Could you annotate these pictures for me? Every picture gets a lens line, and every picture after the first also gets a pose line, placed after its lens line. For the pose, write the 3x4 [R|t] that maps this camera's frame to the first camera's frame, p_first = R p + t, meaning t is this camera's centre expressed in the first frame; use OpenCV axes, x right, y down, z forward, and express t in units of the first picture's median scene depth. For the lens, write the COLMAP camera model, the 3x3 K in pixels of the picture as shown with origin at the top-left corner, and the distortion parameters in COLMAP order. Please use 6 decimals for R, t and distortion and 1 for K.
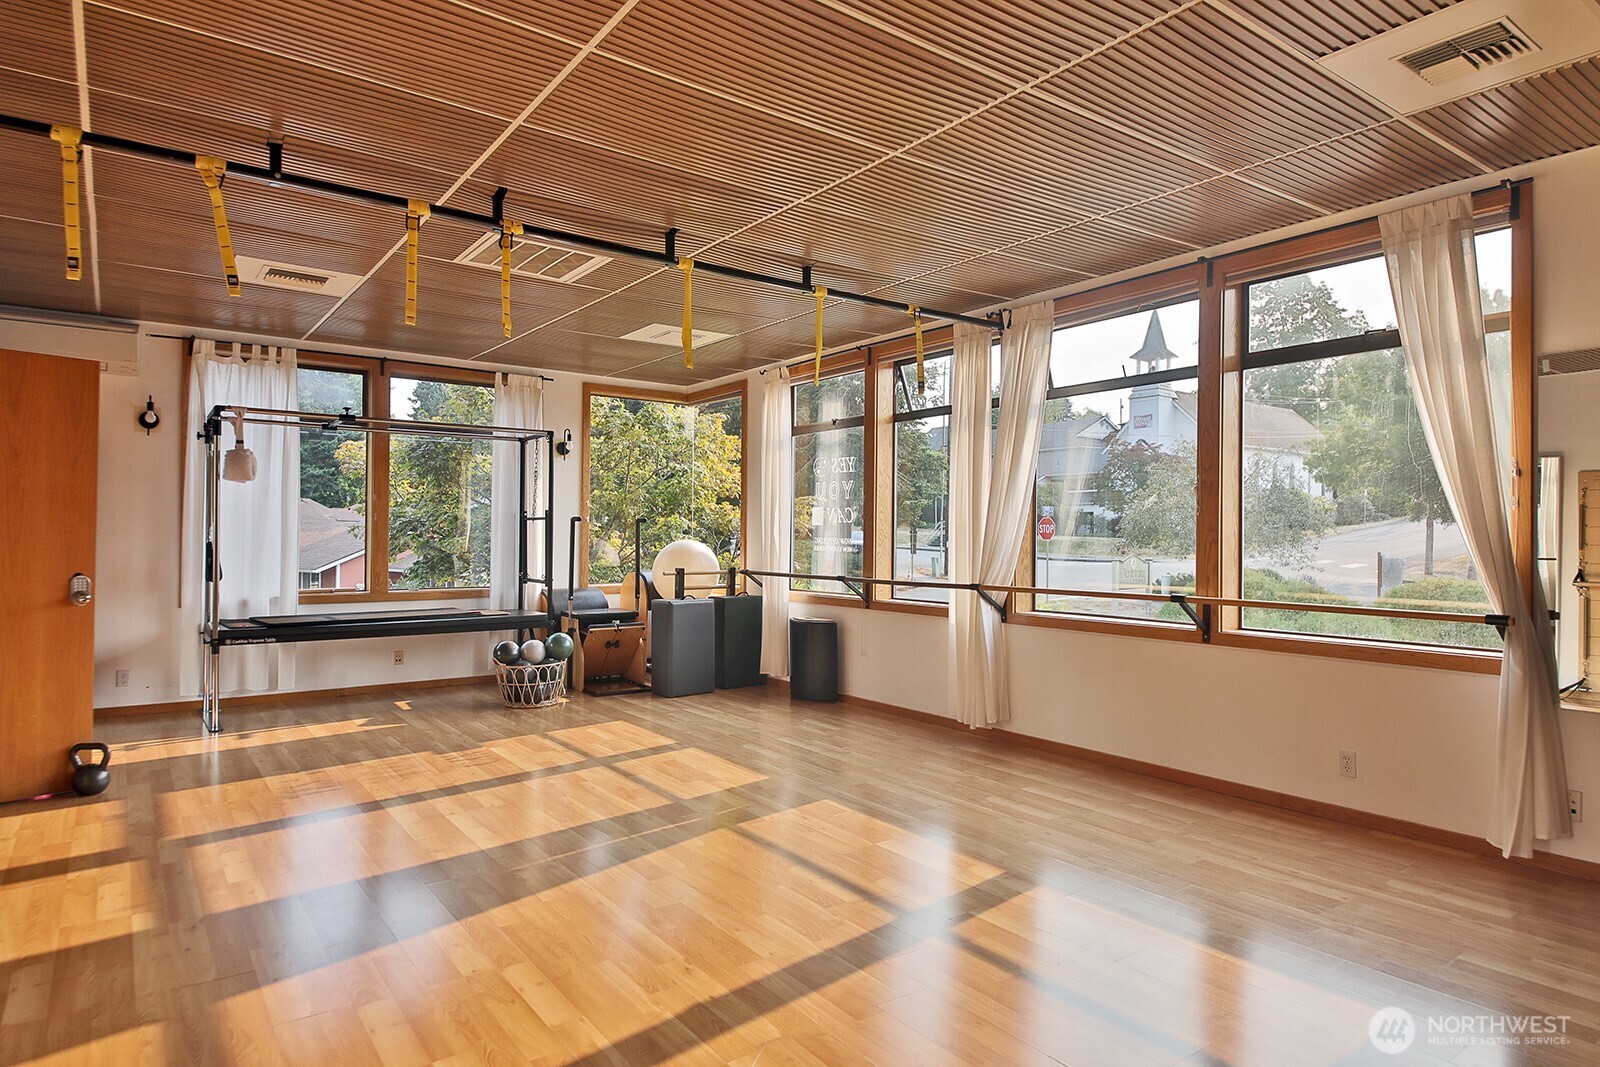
lens RADIAL K [[906.2, 0, 806.0], [0, 906.2, 532.9], [0, 0, 1]] dist [0.017948, -0.005388]
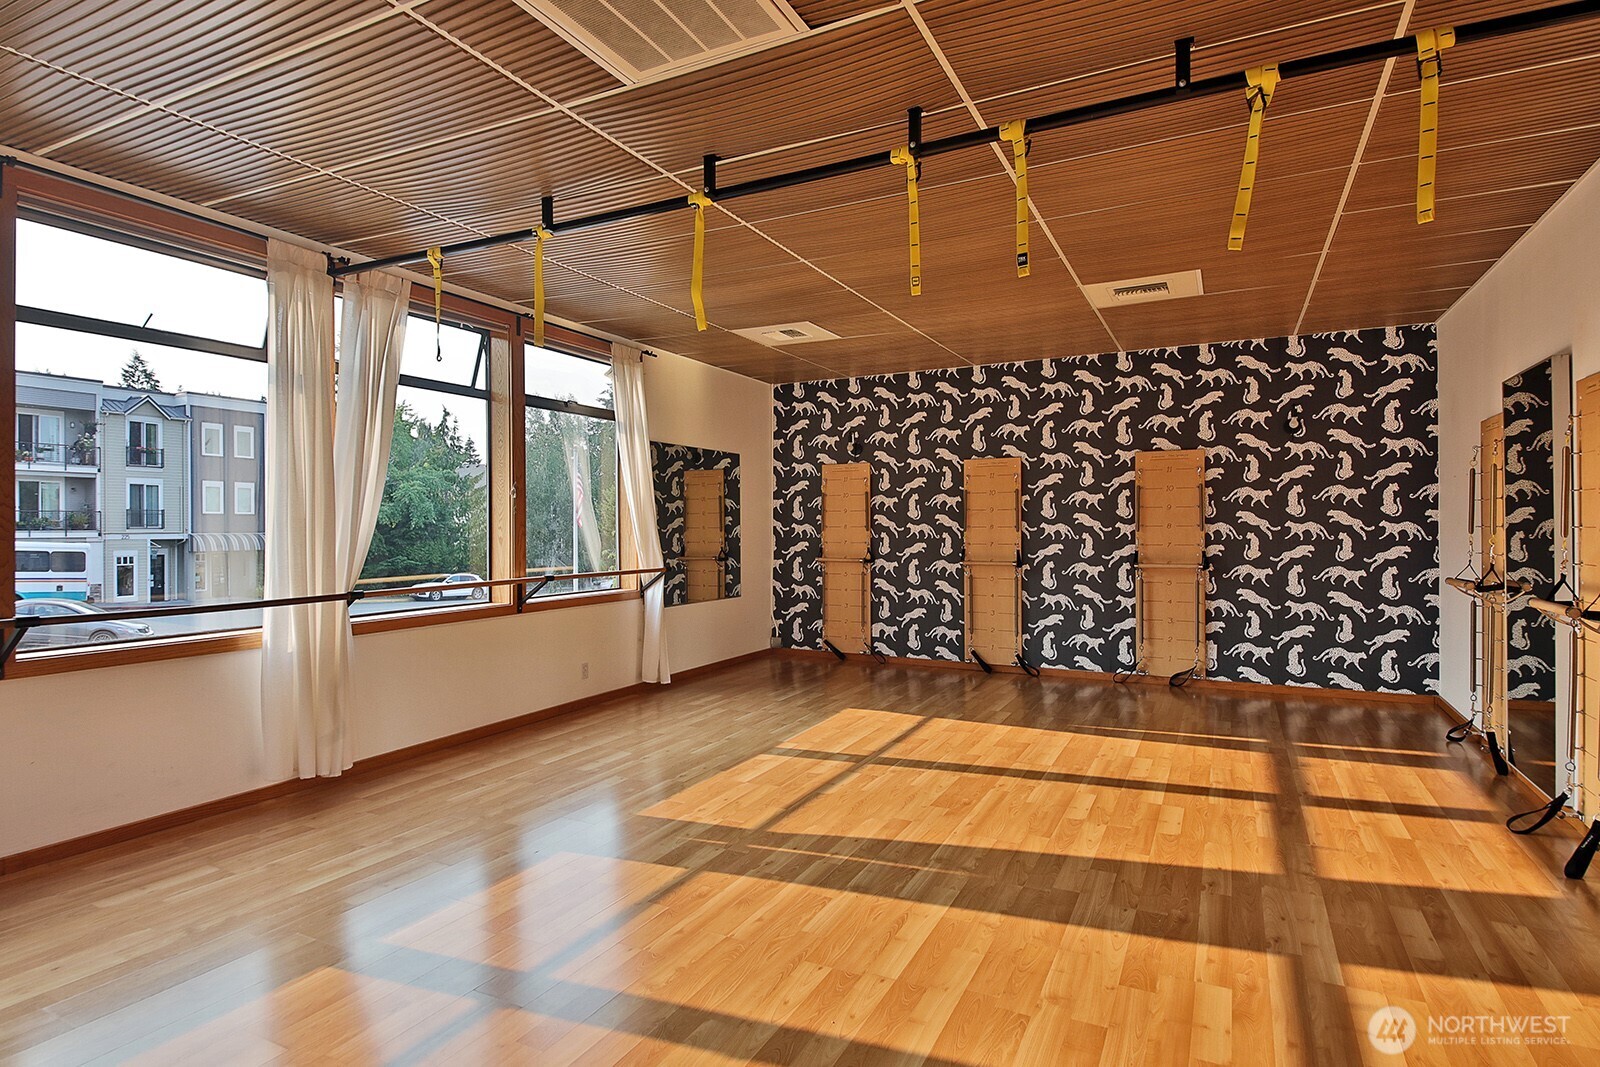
lens RADIAL K [[827.5, 0, 790.3], [0, 827.5, 532.8], [0, 0, 1]] dist [0.041466, 0.000318]
pose [[-0.426014, -0.016007, 0.904575, -0.854539], [-0.004529, 0.999869, 0.015561, -0.014043], [-0.904705, 0.002533, -0.426030, 1.258110]]
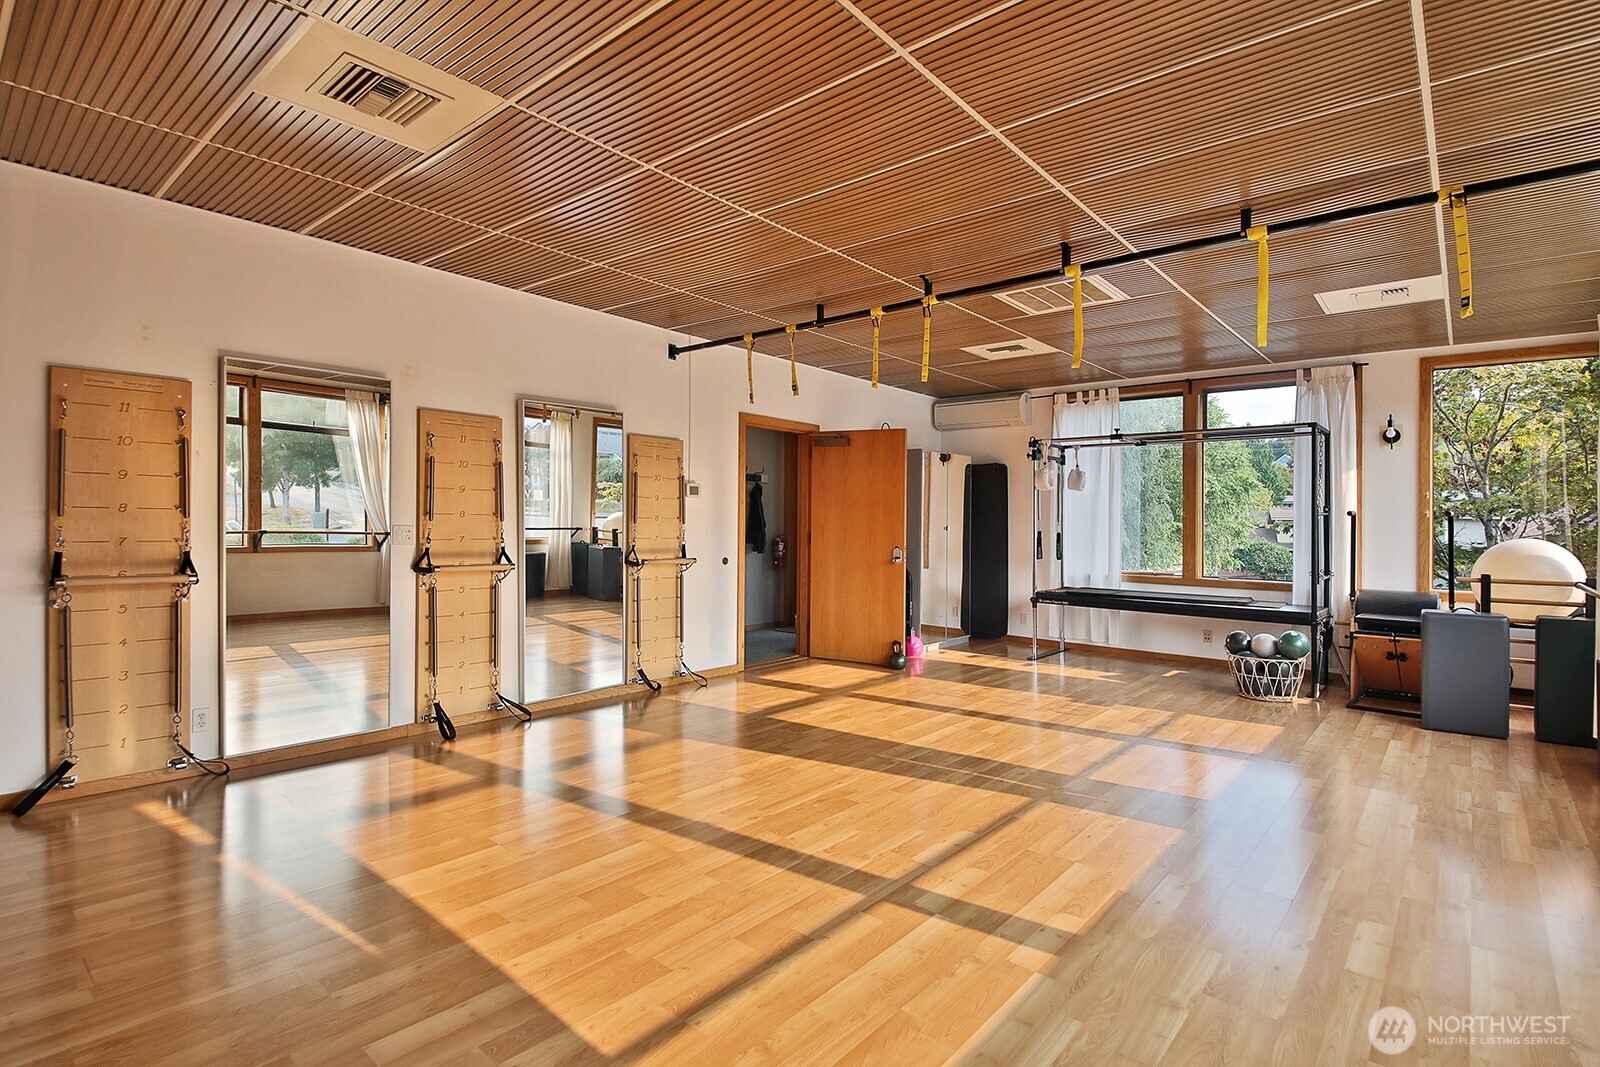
lens RADIAL K [[780.4, 0, 810.3], [0, 780.4, 525.2], [0, 0, 1]] dist [0.011784, -0.000411]
pose [[0.223874, 0.000031, -0.974618, 0.692258], [-0.010273, 0.999945, -0.002328, 0.007188], [0.974564, 0.010533, 0.223862, 0.493502]]
